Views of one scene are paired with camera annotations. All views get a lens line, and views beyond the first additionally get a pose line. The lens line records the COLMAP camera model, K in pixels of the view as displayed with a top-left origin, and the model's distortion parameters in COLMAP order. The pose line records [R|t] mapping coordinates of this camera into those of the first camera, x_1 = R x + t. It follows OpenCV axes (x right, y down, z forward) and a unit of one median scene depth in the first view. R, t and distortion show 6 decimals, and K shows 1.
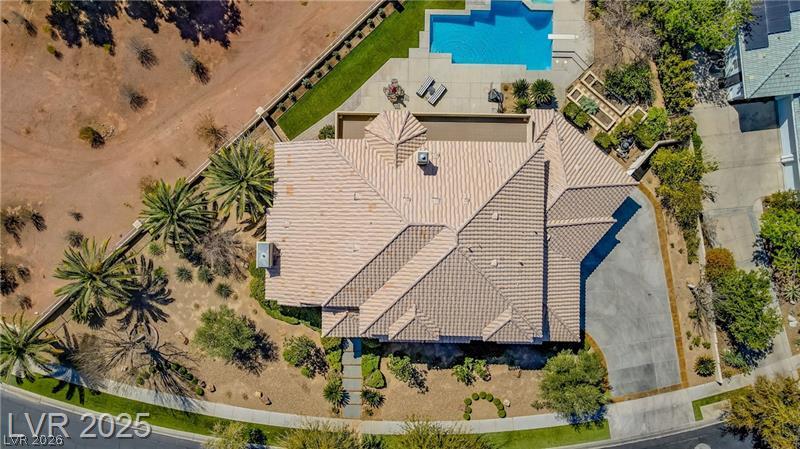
lens RADIAL K [[579.4, 0, 397.6], [0, 579.4, 220.0], [0, 0, 1]] dist [0.029556, -0.001931]
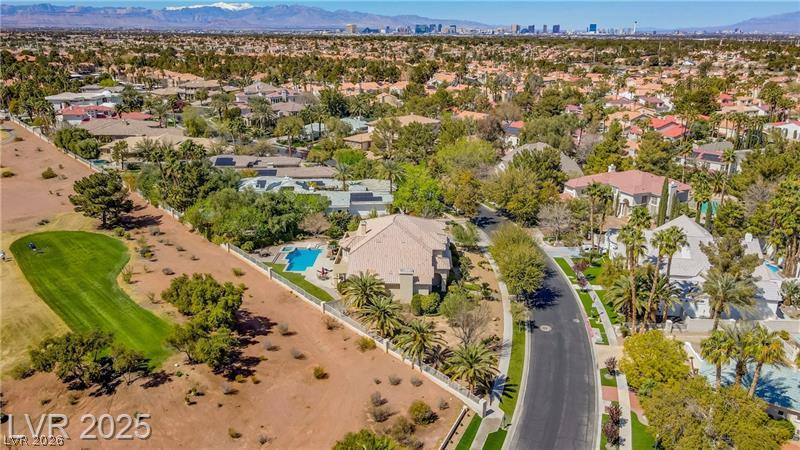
lens RADIAL K [[585.3, 0, 398.8], [0, 585.3, 220.1], [0, 0, 1]] dist [0.004170, 0.034287]
pose [[0.028035, -0.309434, 0.950508, -1.741592], [0.999561, 0.017760, -0.023700, 0.068613], [-0.009548, 0.950755, 0.309796, 0.229769]]
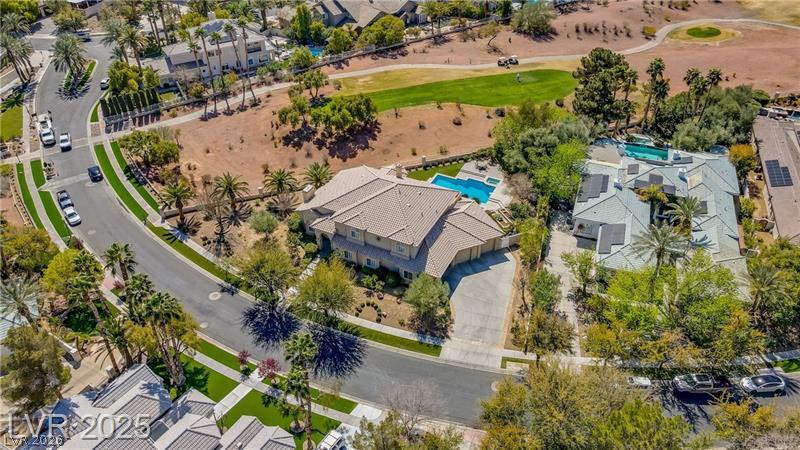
lens RADIAL K [[585.3, 0, 398.8], [0, 585.3, 220.1], [0, 0, 1]] dist [0.004170, 0.034287]
pose [[0.898828, 0.255521, -0.356113, 0.703644], [-0.438080, 0.549487, -0.711442, 1.253875], [0.013892, 0.795470, 0.605834, -0.117336]]
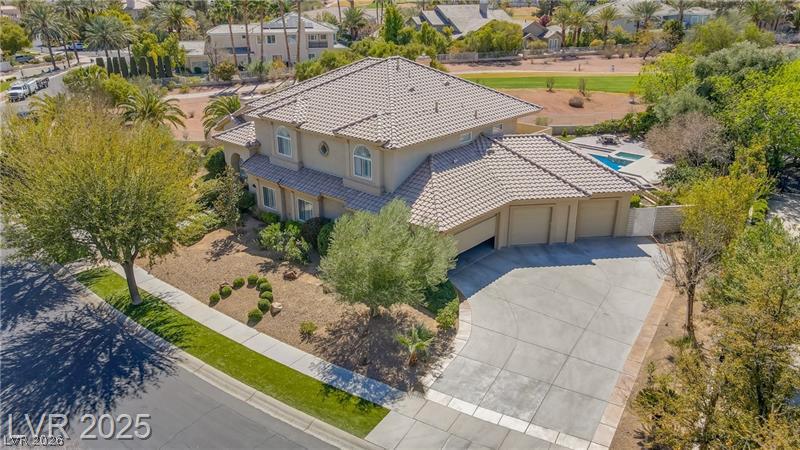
lens RADIAL K [[585.3, 0, 398.8], [0, 585.3, 220.1], [0, 0, 1]] dist [0.004170, 0.034287]
pose [[0.743957, 0.236578, -0.624947, 0.606363], [-0.668068, 0.283751, -0.687874, 0.600143], [0.014593, 0.929256, 0.369149, 0.721879]]
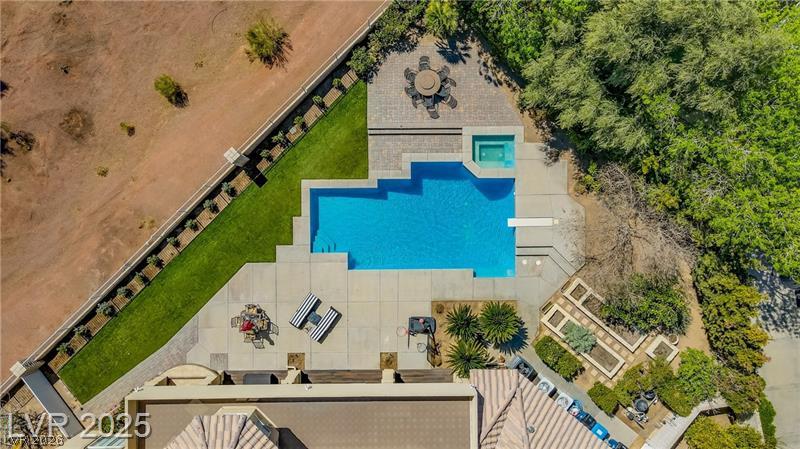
lens RADIAL K [[585.3, 0, 398.8], [0, 585.3, 219.6], [0, 0, 1]] dist [0.004170, 0.034287]
pose [[0.999679, -0.025299, -0.001641, 0.147352], [0.025312, 0.999644, 0.008404, -0.325024], [0.001428, -0.008443, 0.999963, 0.397923]]
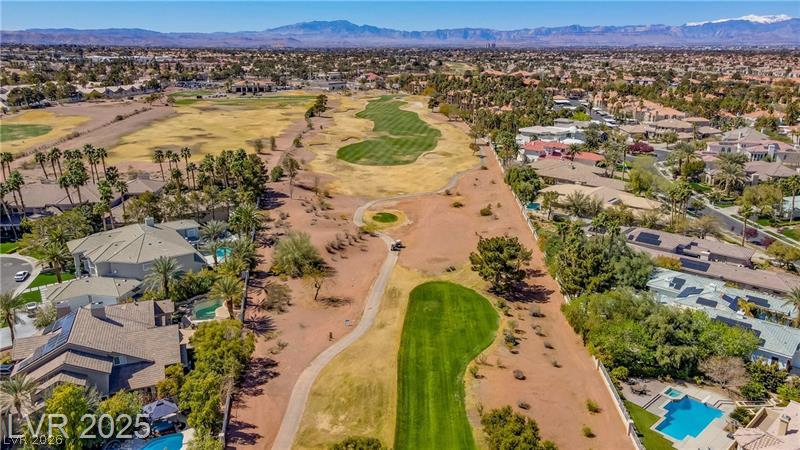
lens RADIAL K [[585.3, 0, 398.8], [0, 585.3, 220.1], [0, 0, 1]] dist [0.004170, 0.034287]
pose [[0.730528, -0.196331, 0.654052, -1.289602], [0.682878, 0.213566, -0.698618, 0.132943], [-0.002523, 0.956997, 0.290086, 0.062785]]
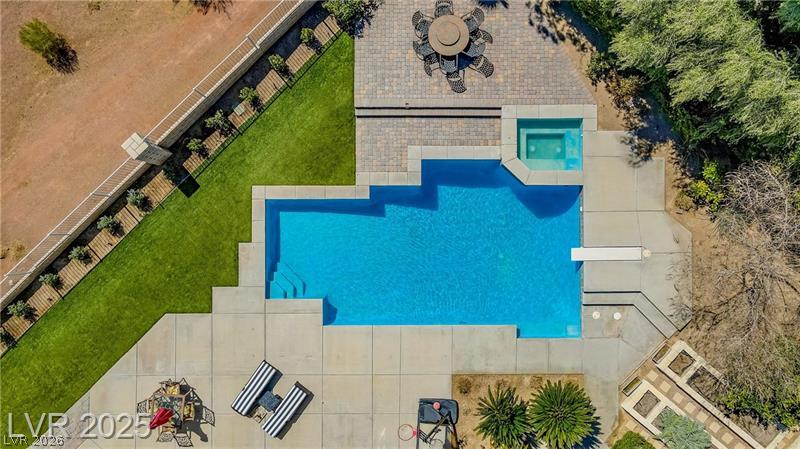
lens RADIAL K [[585.3, 0, 398.8], [0, 585.3, 219.6], [0, 0, 1]] dist [0.004170, 0.034287]
pose [[0.999813, -0.019245, 0.002043, 0.143598], [0.019238, 0.999810, 0.003067, -0.340313], [-0.002102, -0.003027, 0.999993, 0.610503]]
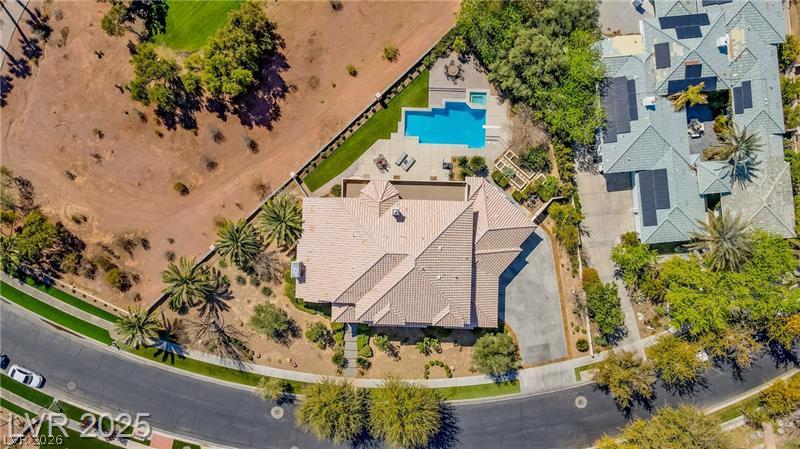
lens RADIAL K [[585.3, 0, 398.8], [0, 585.3, 219.6], [0, 0, 1]] dist [0.004170, 0.034287]
pose [[0.999902, 0.012717, -0.005867, 0.052128], [-0.012681, 0.999901, 0.006055, -0.079597], [0.005943, -0.005980, 0.999964, -0.526245]]
